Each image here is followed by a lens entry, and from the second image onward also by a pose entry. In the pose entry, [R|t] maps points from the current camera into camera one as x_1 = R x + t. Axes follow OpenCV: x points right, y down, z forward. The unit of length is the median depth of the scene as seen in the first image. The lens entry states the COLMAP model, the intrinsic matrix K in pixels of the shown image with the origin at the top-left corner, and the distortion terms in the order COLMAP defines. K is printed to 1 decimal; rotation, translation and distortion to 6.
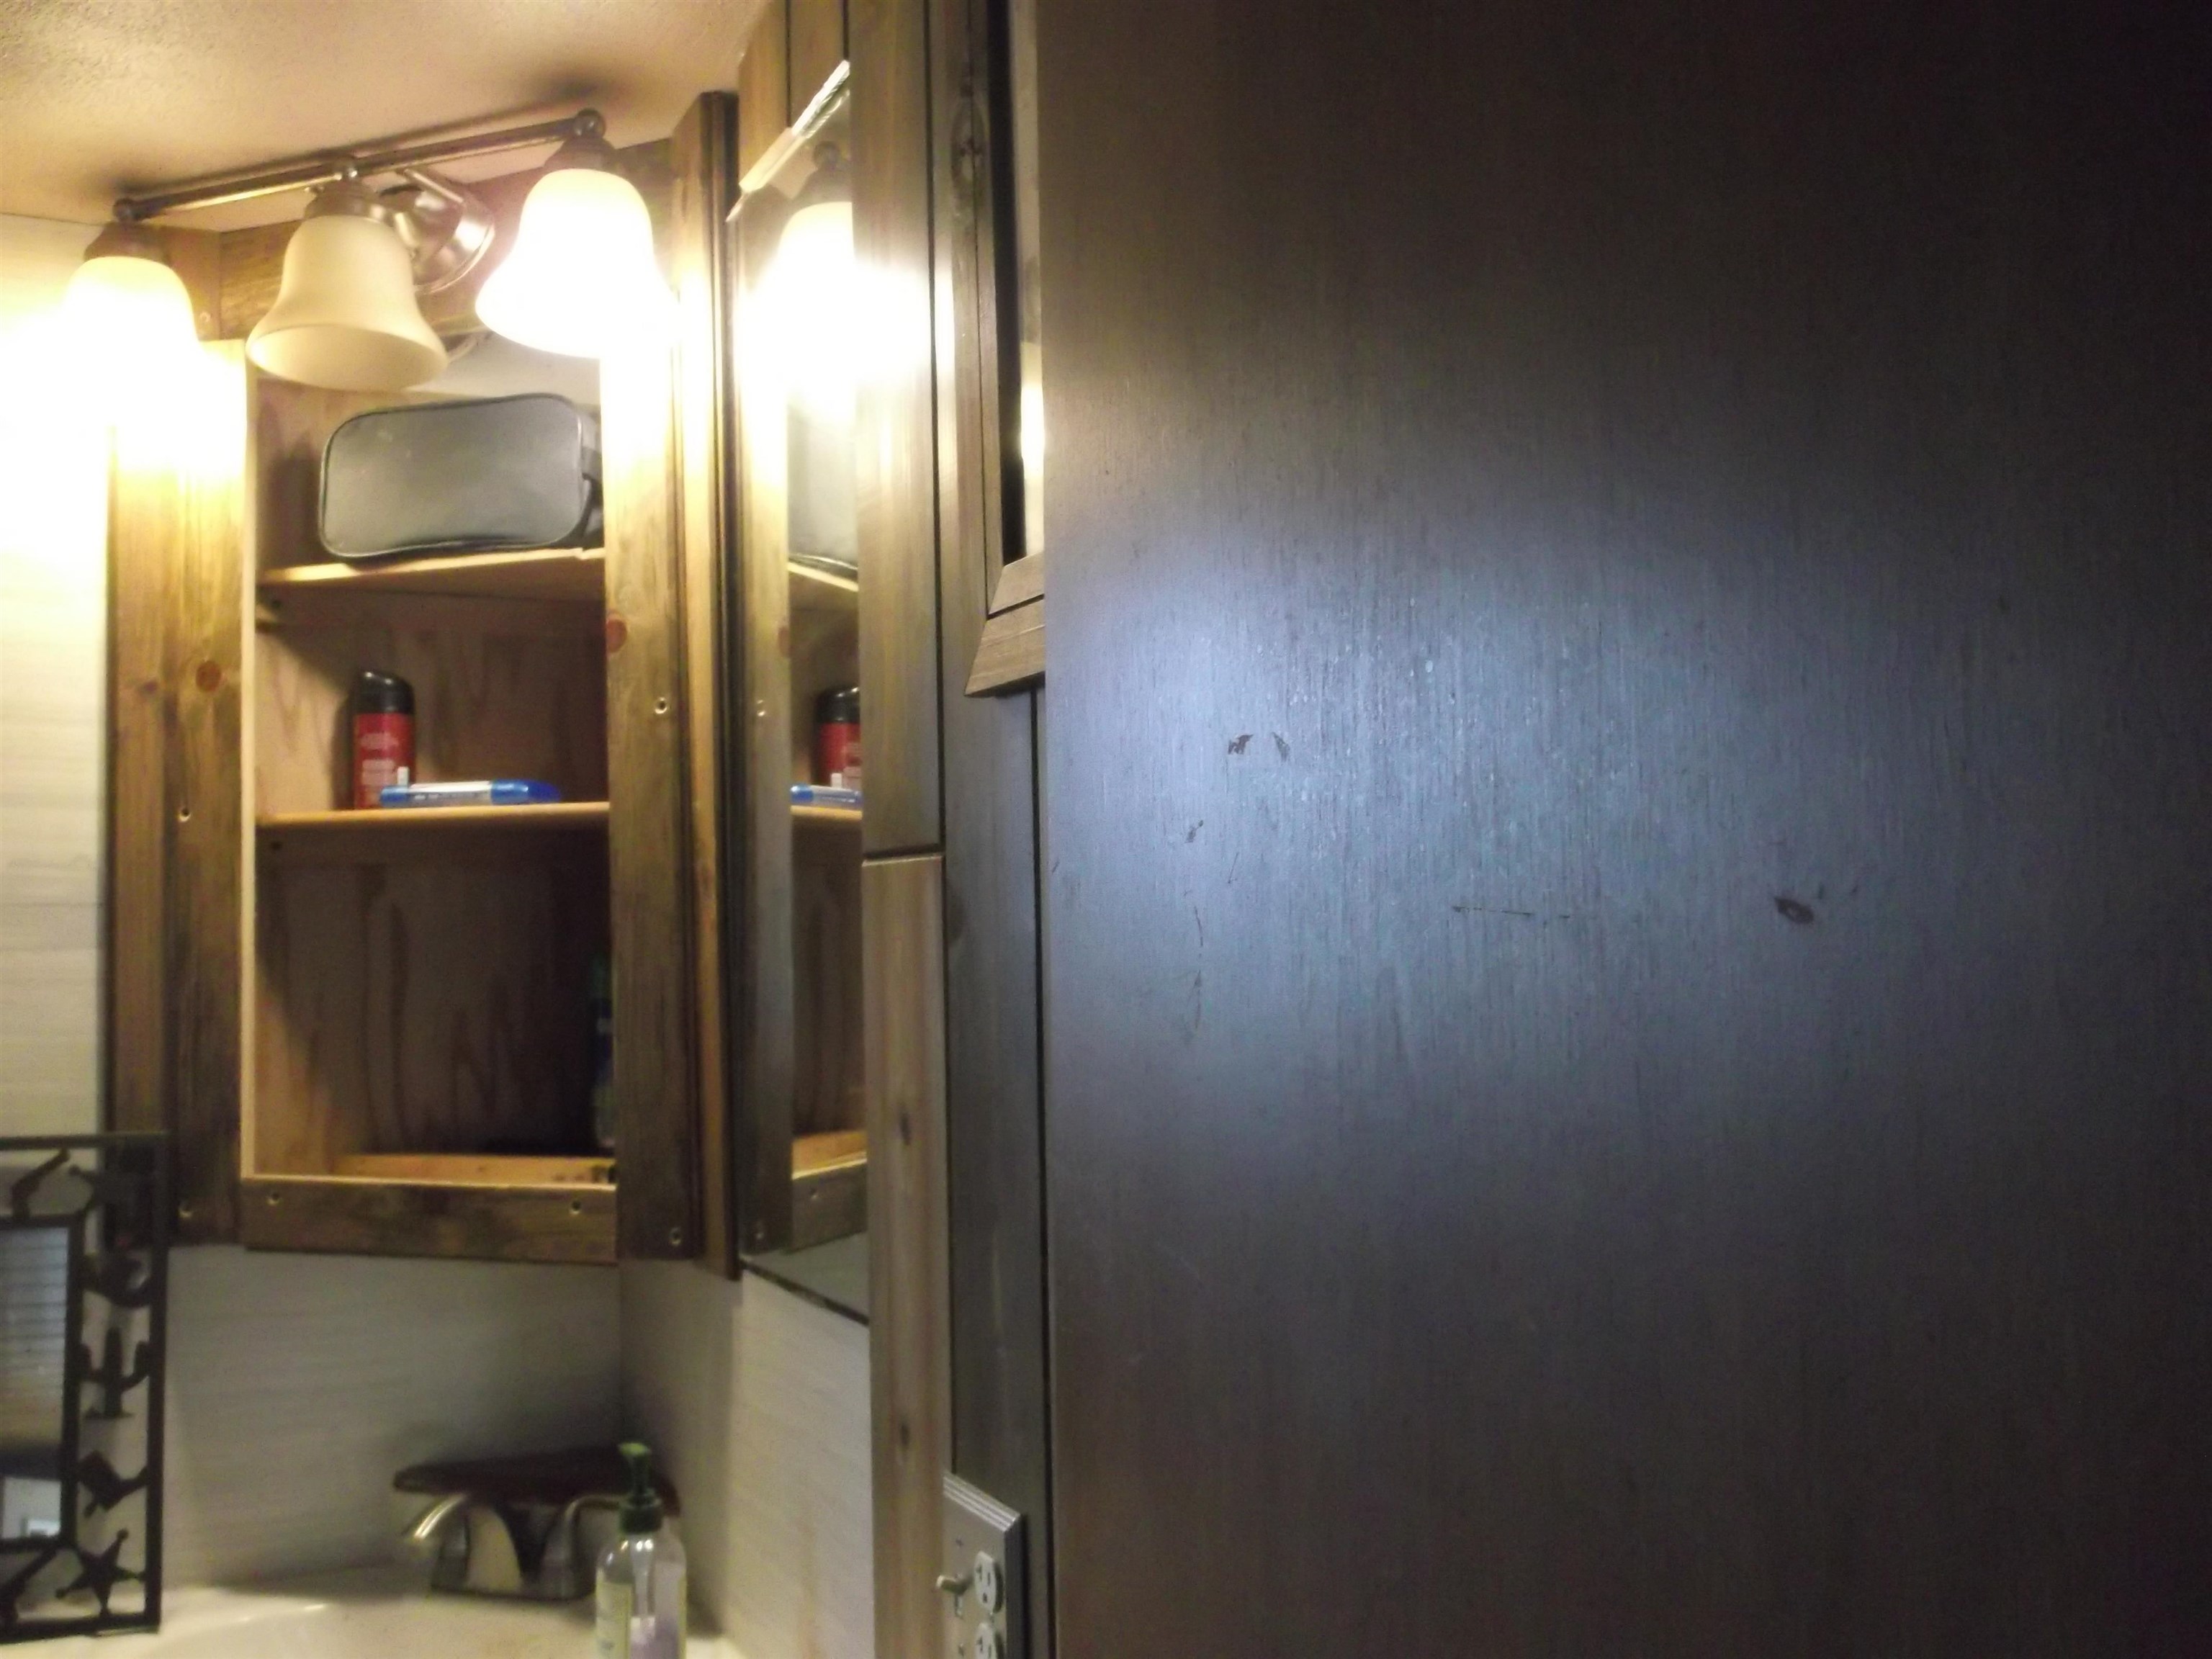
lens RADIAL K [[2066.0, 0, 1106.0], [0, 2066.0, 829.5], [0, 0, 1]] dist [0.068593, -0.174091]
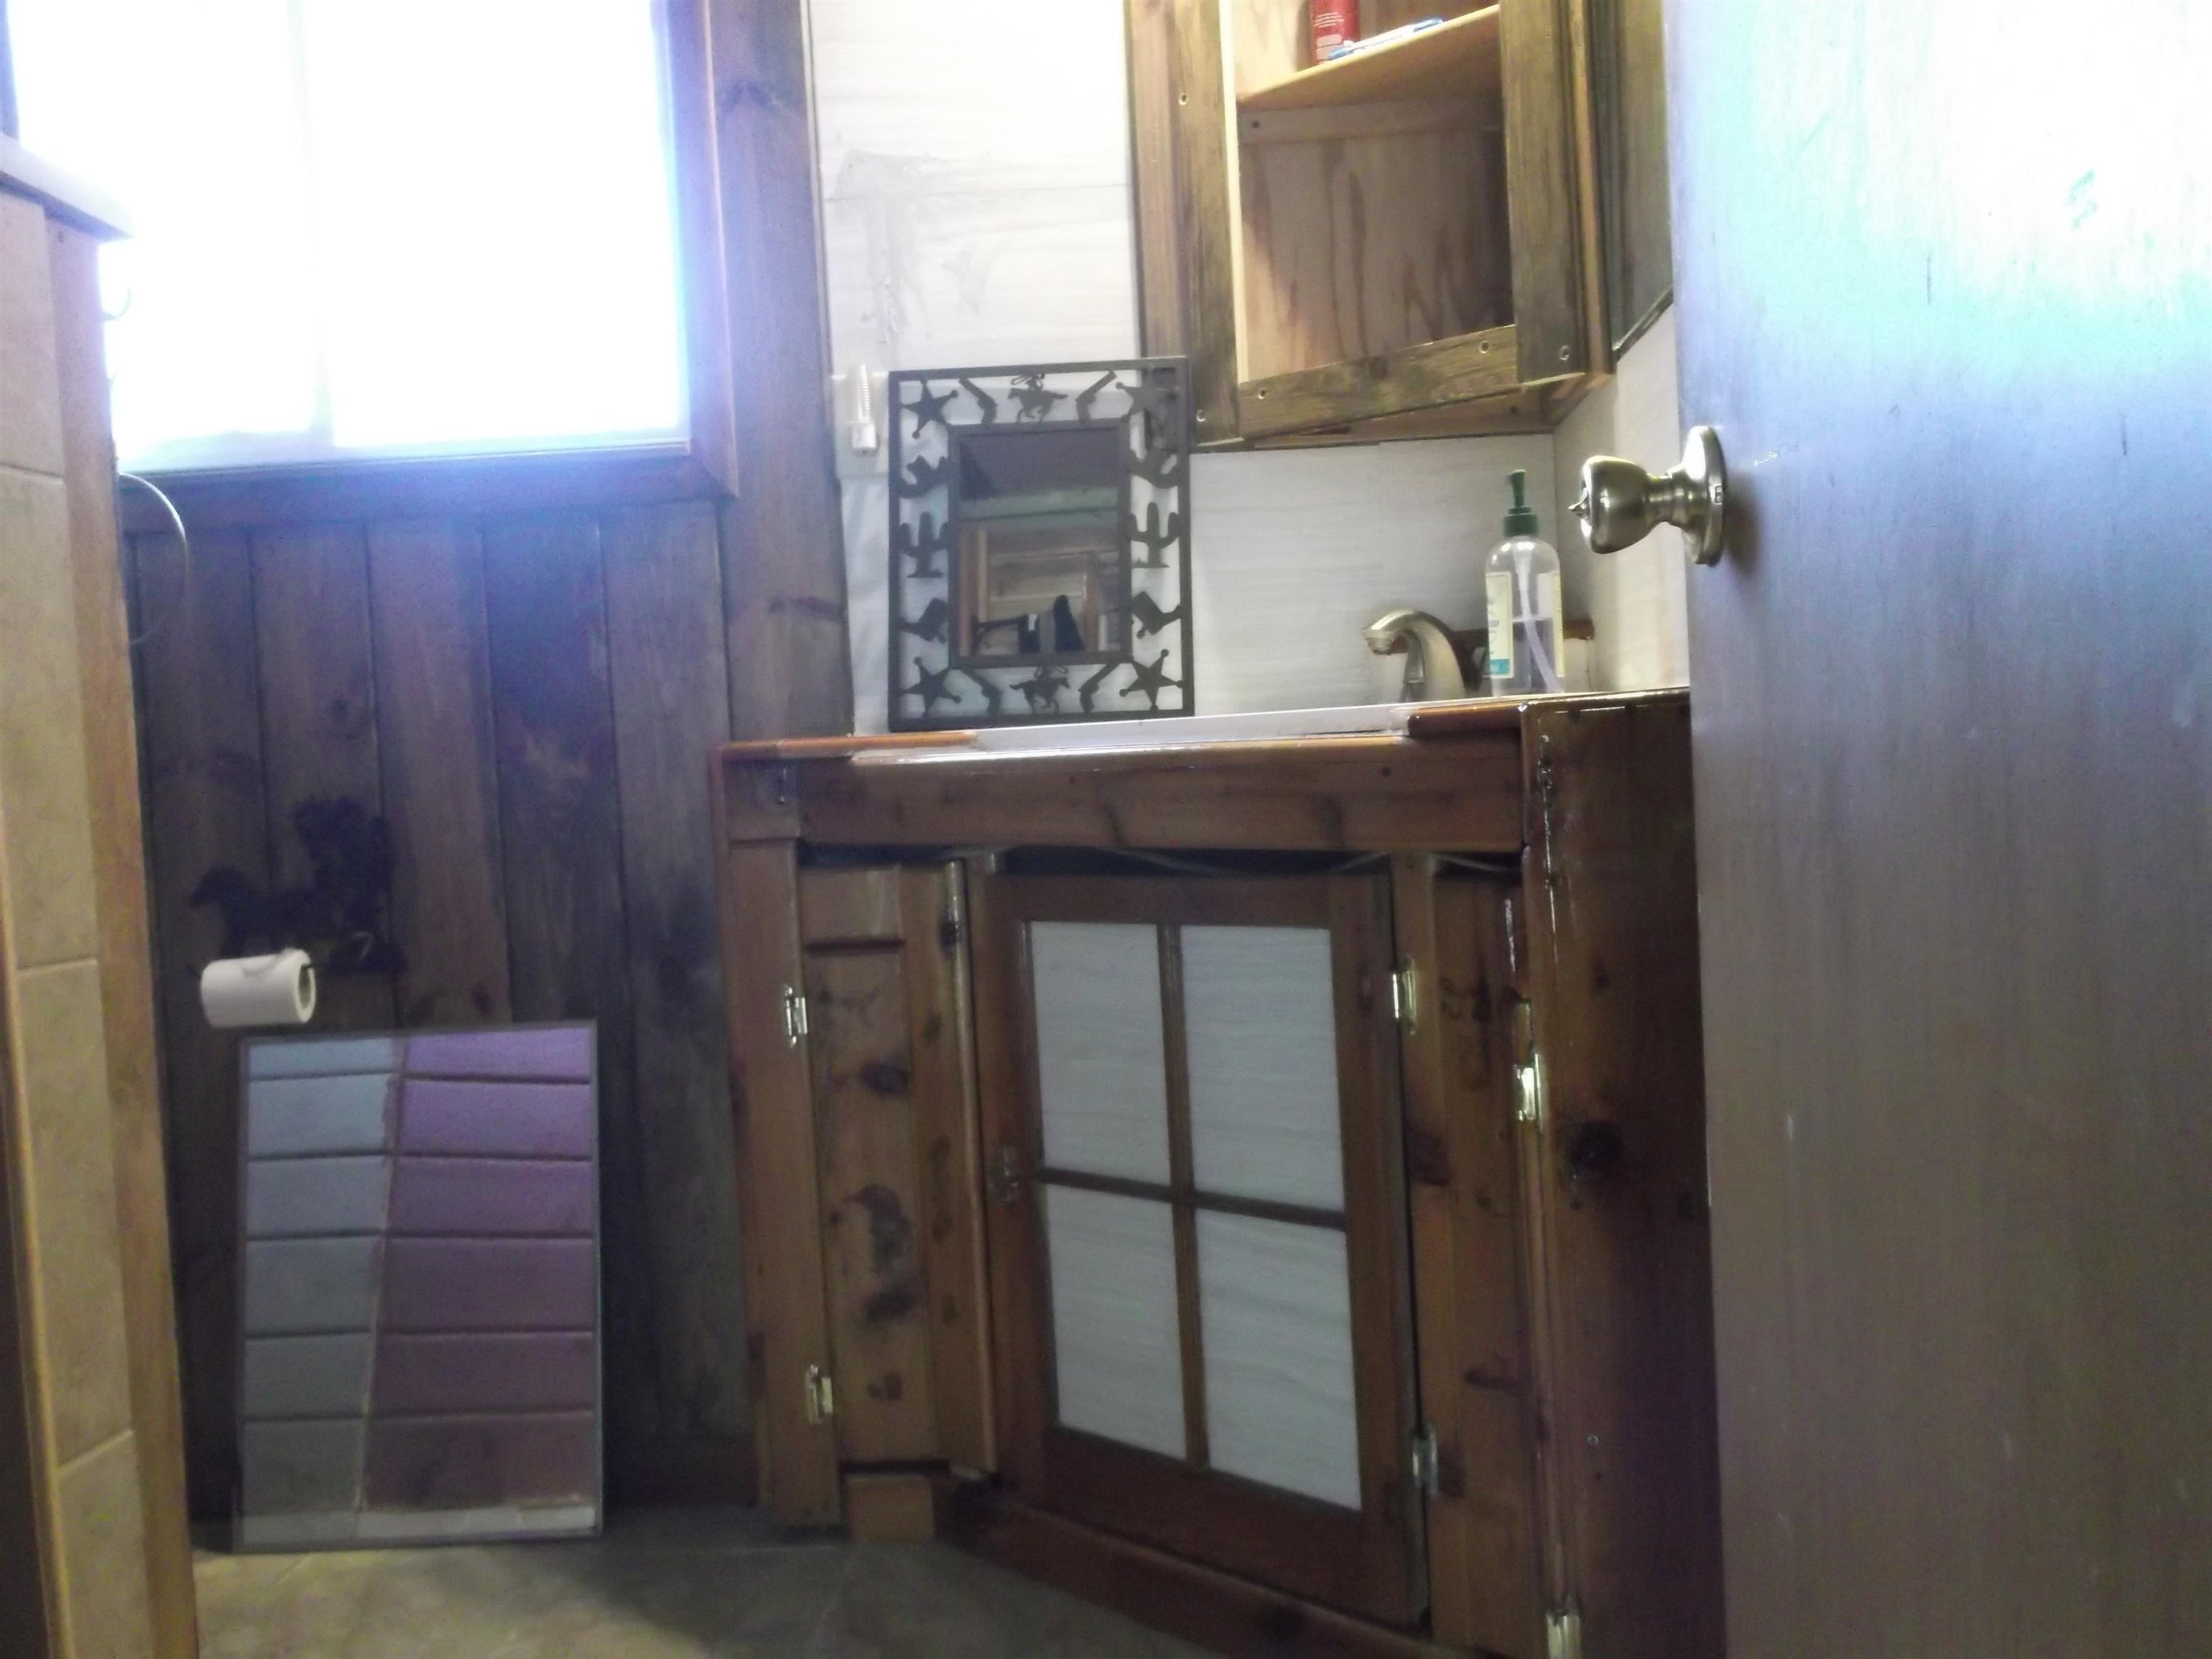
lens RADIAL K [[2066.0, 0, 1106.0], [0, 2066.0, 829.5], [0, 0, 1]] dist [0.068593, -0.174091]
pose [[0.863345, -0.001588, -0.504611, 0.146277], [0.066946, 0.991516, 0.111419, 0.291850], [0.500153, -0.129974, 0.856127, -0.145417]]
